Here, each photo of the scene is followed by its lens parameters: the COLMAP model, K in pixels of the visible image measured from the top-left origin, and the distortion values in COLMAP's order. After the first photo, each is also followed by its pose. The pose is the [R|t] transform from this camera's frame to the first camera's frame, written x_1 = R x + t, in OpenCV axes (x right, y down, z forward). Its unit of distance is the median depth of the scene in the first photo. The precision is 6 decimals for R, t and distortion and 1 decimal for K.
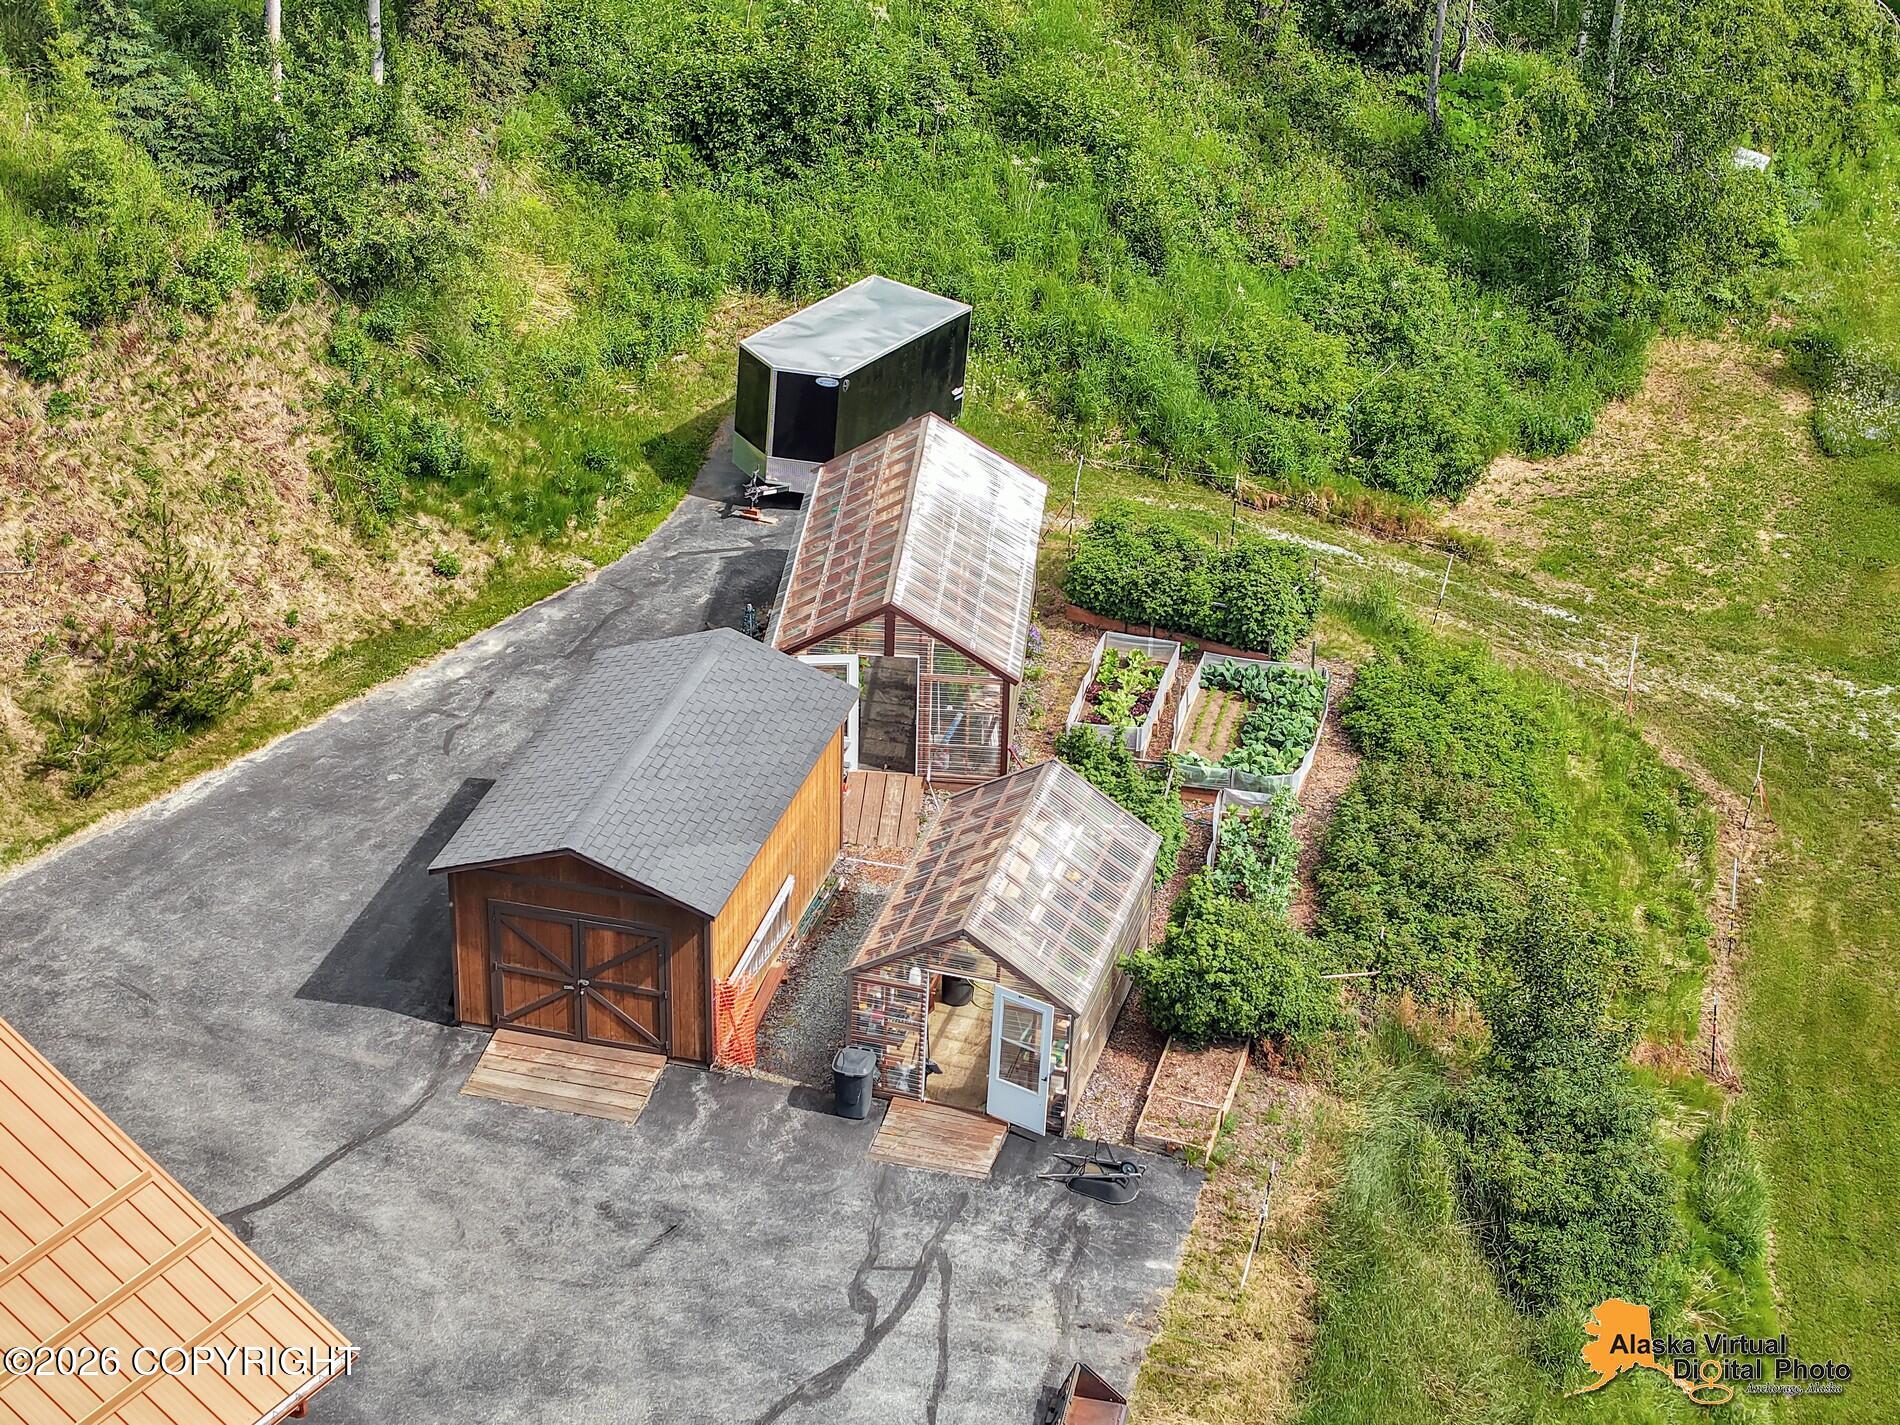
lens RADIAL K [[4005.3, 0, 950.0], [0, 4005.3, 712.5], [0, 0, 1]] dist [-0.385197, 3.463129]
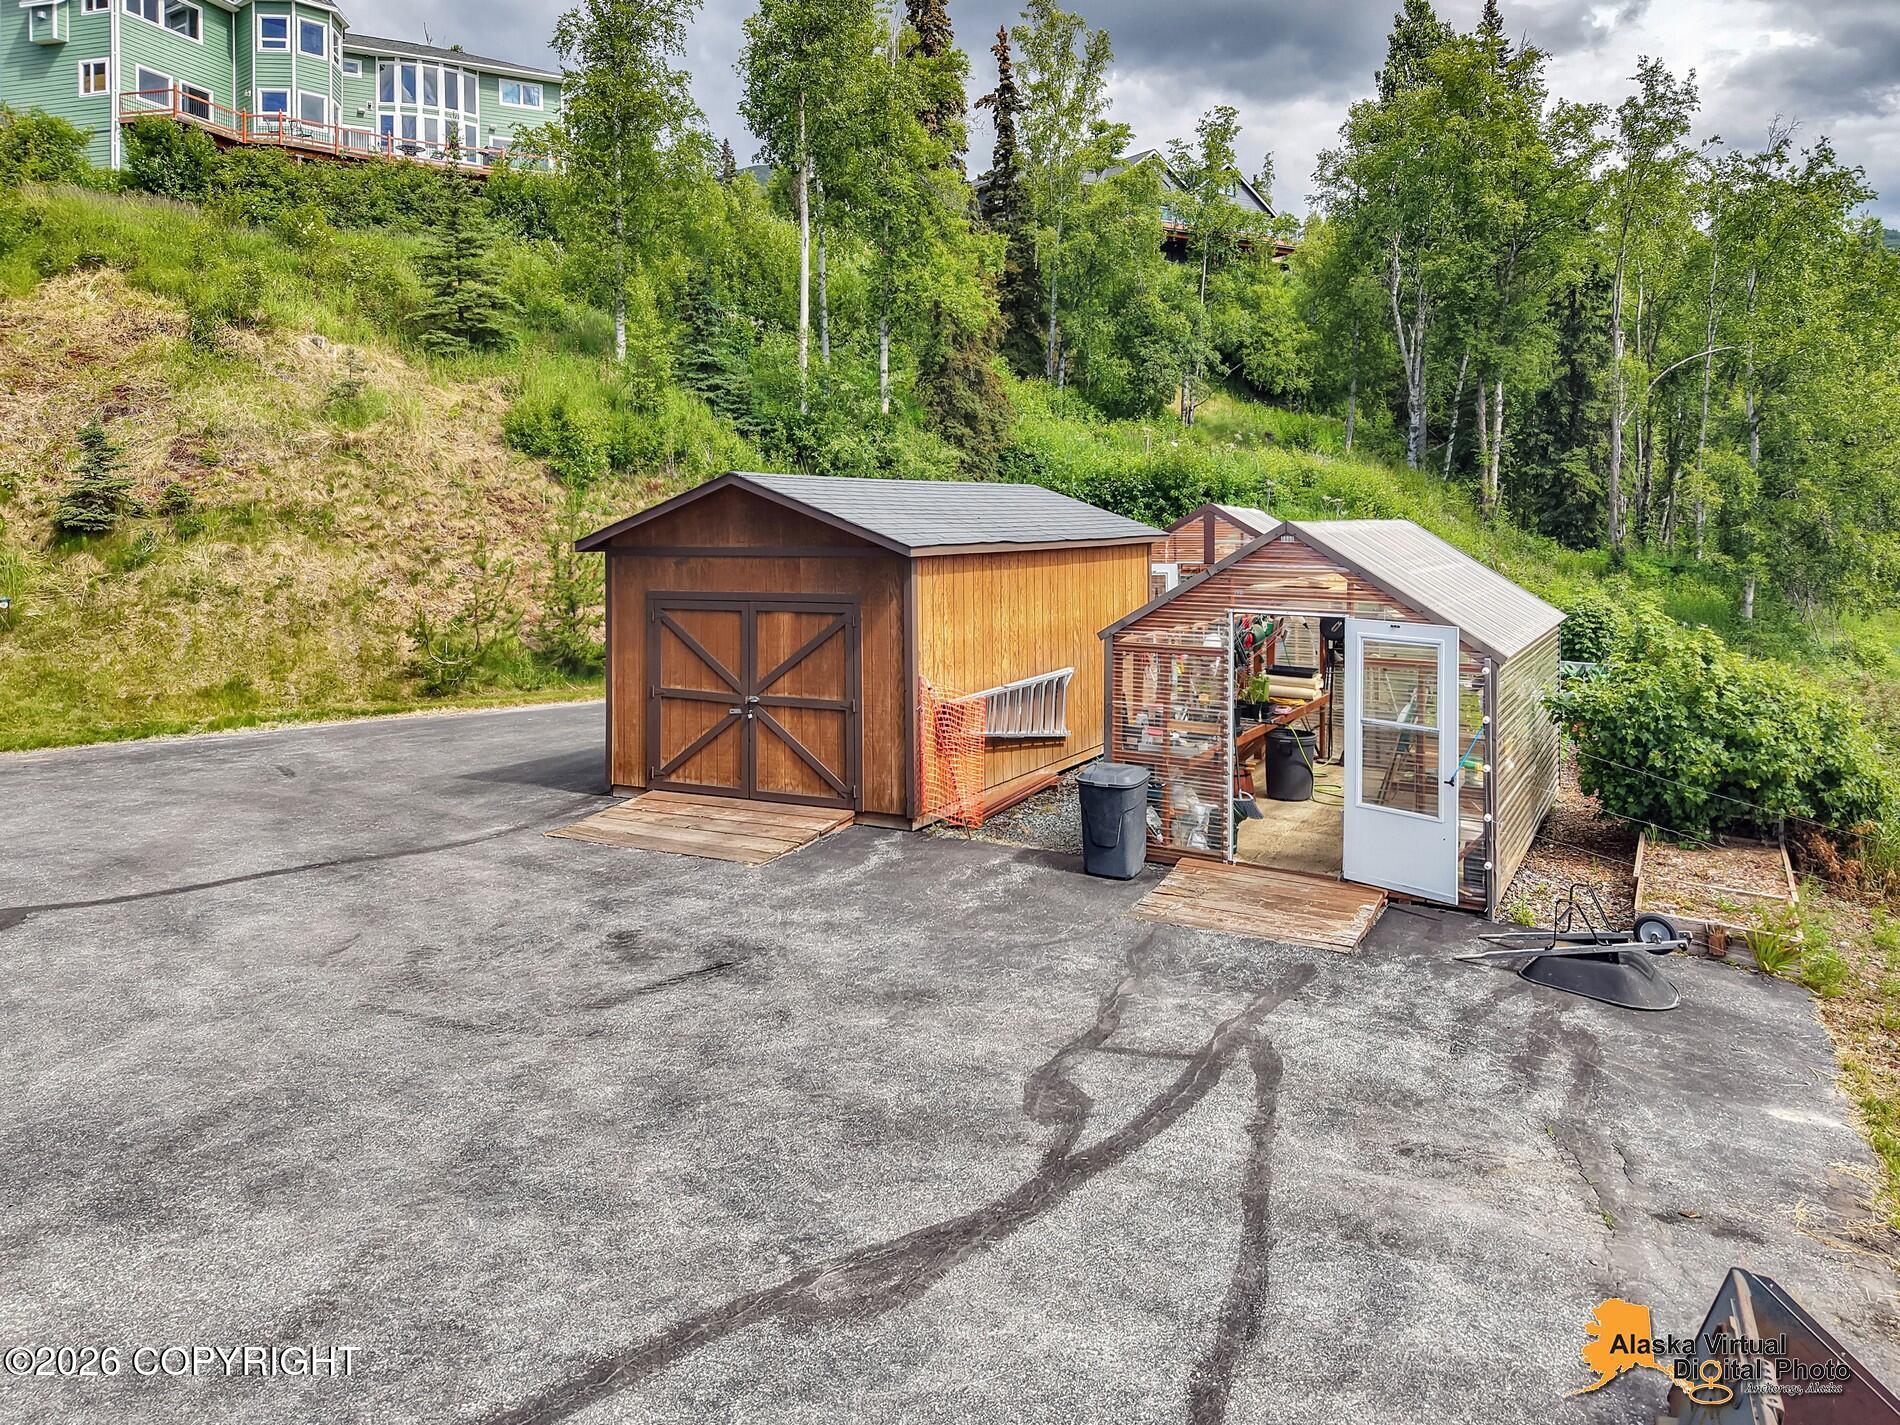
lens RADIAL K [[1340.3, 0, 956.3], [0, 1340.3, 490.5], [0, 0, 1]] dist [0.055572, -0.063046]
pose [[0.971411, -0.031608, -0.235292, 0.002610], [-0.087637, 0.873355, -0.479135, 0.155129], [0.220638, 0.486057, 0.845616, 0.820826]]
